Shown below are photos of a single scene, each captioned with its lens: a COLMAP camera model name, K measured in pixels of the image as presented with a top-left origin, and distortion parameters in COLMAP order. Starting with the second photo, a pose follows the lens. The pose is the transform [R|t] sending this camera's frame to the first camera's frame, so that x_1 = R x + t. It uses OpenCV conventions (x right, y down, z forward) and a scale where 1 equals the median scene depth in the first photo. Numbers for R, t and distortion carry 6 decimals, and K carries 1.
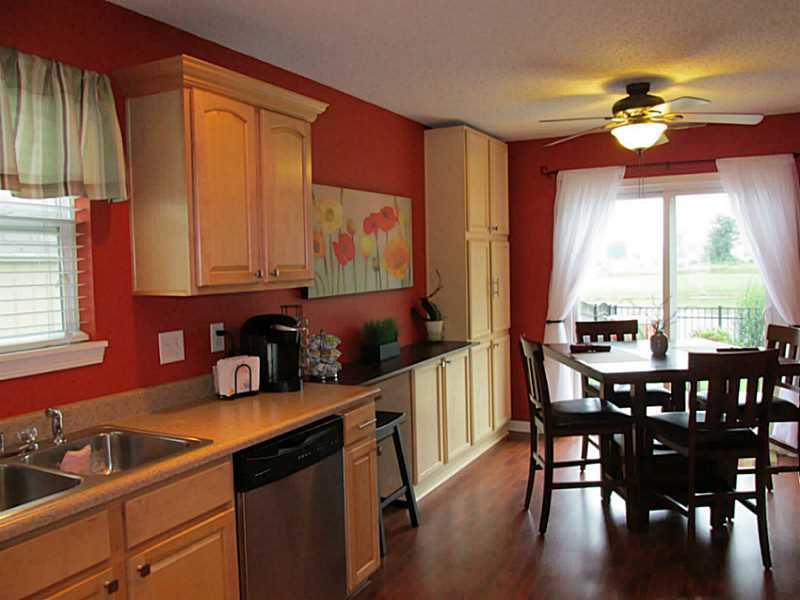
lens RADIAL K [[666.3, 0, 400.0], [0, 666.3, 300.0], [0, 0, 1]] dist [-0.028602, 0.002402]
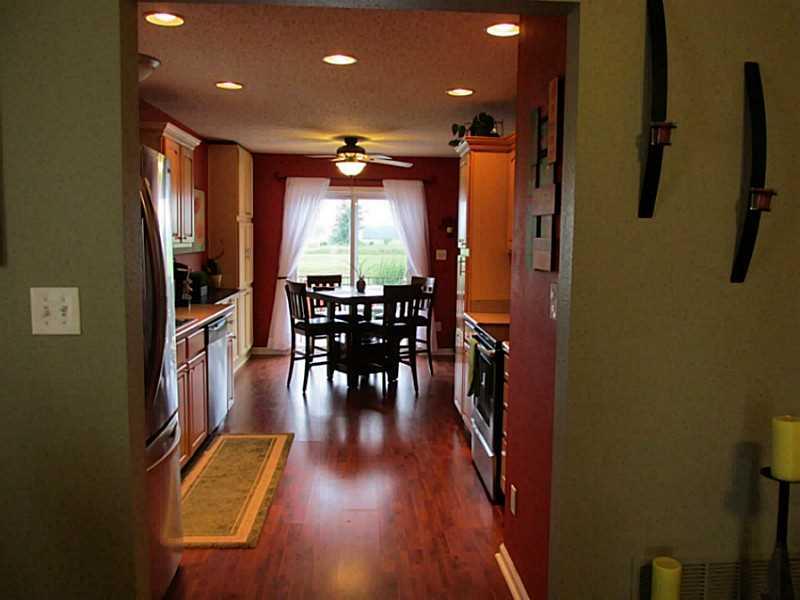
lens RADIAL K [[666.3, 0, 400.0], [0, 666.3, 300.0], [0, 0, 1]] dist [-0.028602, 0.002402]
pose [[0.859005, -0.010312, 0.511864, -0.371654], [-0.006589, 0.999492, 0.031193, 0.040726], [-0.511926, -0.030167, 0.858500, -0.509149]]
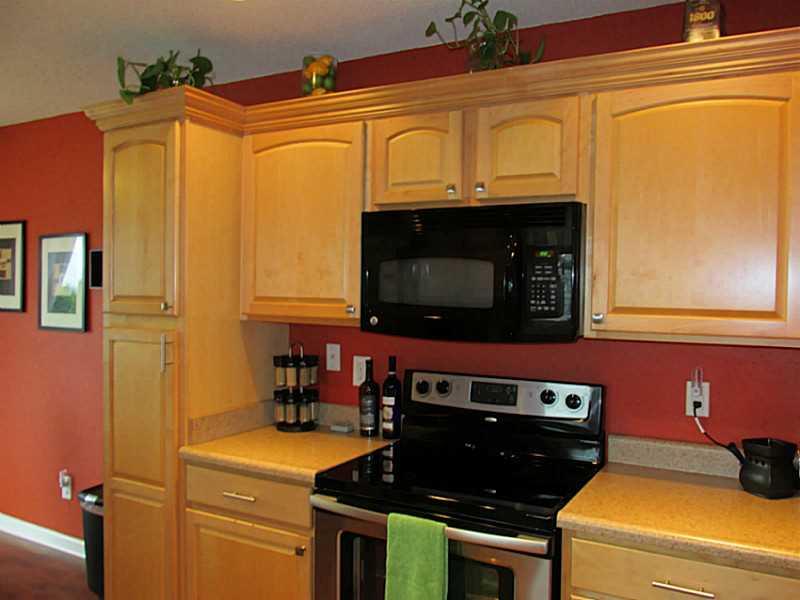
lens RADIAL K [[666.3, 0, 400.0], [0, 666.3, 300.0], [0, 0, 1]] dist [-0.028602, 0.002402]
pose [[0.020421, 0.006464, 0.999771, -0.245380], [0.044880, 0.998965, -0.007375, -0.011200], [-0.998784, 0.045020, 0.020109, 0.193381]]
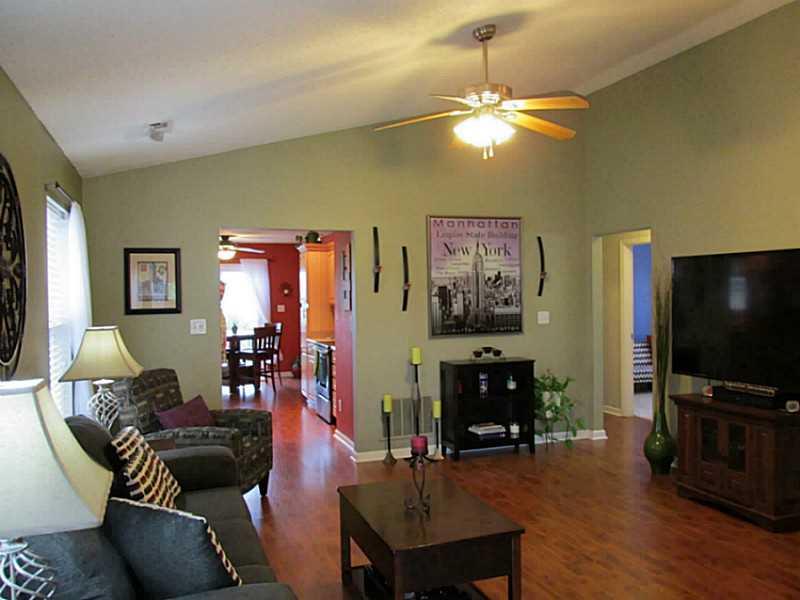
lens RADIAL K [[666.3, 0, 400.0], [0, 666.3, 300.0], [0, 0, 1]] dist [-0.028602, 0.002402]
pose [[0.680350, 0.006253, 0.732860, -0.994514], [0.039245, 0.998218, -0.044950, 0.080079], [-0.731835, 0.059343, 0.678893, -1.189441]]
